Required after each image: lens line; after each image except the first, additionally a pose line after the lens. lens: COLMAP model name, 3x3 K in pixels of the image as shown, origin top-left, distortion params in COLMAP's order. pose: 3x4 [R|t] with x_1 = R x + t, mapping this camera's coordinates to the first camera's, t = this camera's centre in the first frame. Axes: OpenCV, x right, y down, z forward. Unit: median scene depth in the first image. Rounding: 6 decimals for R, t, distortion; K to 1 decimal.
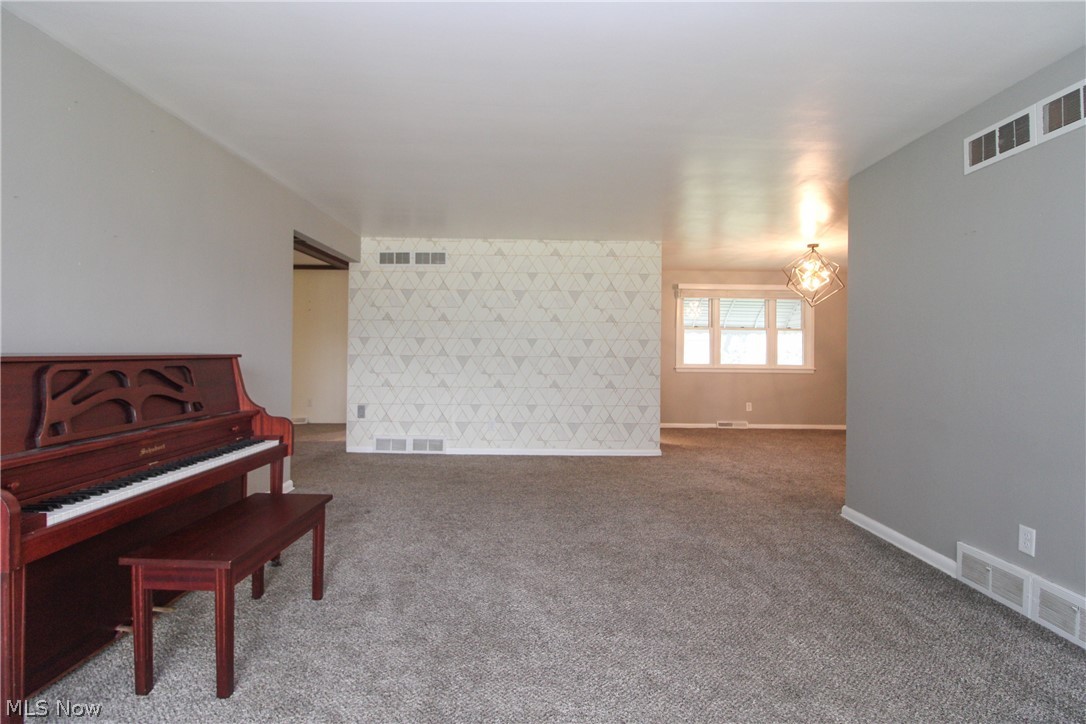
lens RADIAL K [[513.9, 0, 546.1], [0, 513.9, 360.3], [0, 0, 1]] dist [-0.018466, -0.000731]
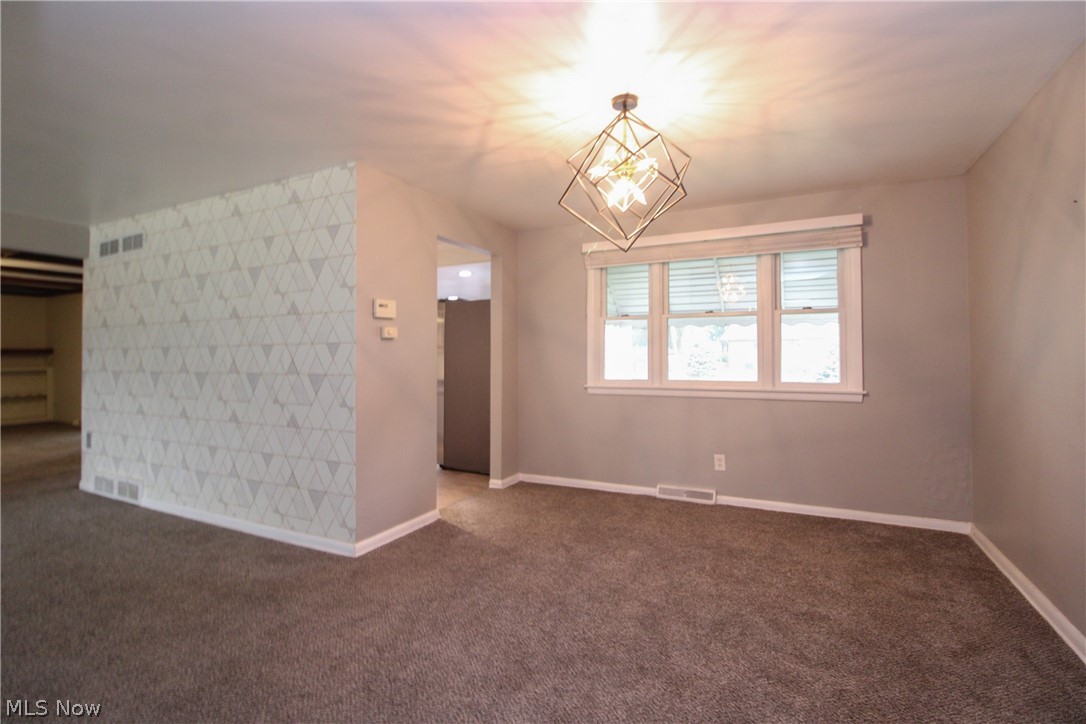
lens RADIAL K [[513.9, 0, 541.5], [0, 513.9, 354.7], [0, 0, 1]] dist [-0.018466, -0.000731]
pose [[0.891469, -0.015747, -0.452808, 0.644677], [0.006937, 0.999753, -0.021111, -0.013604], [0.453028, 0.015679, 0.891358, 0.606544]]
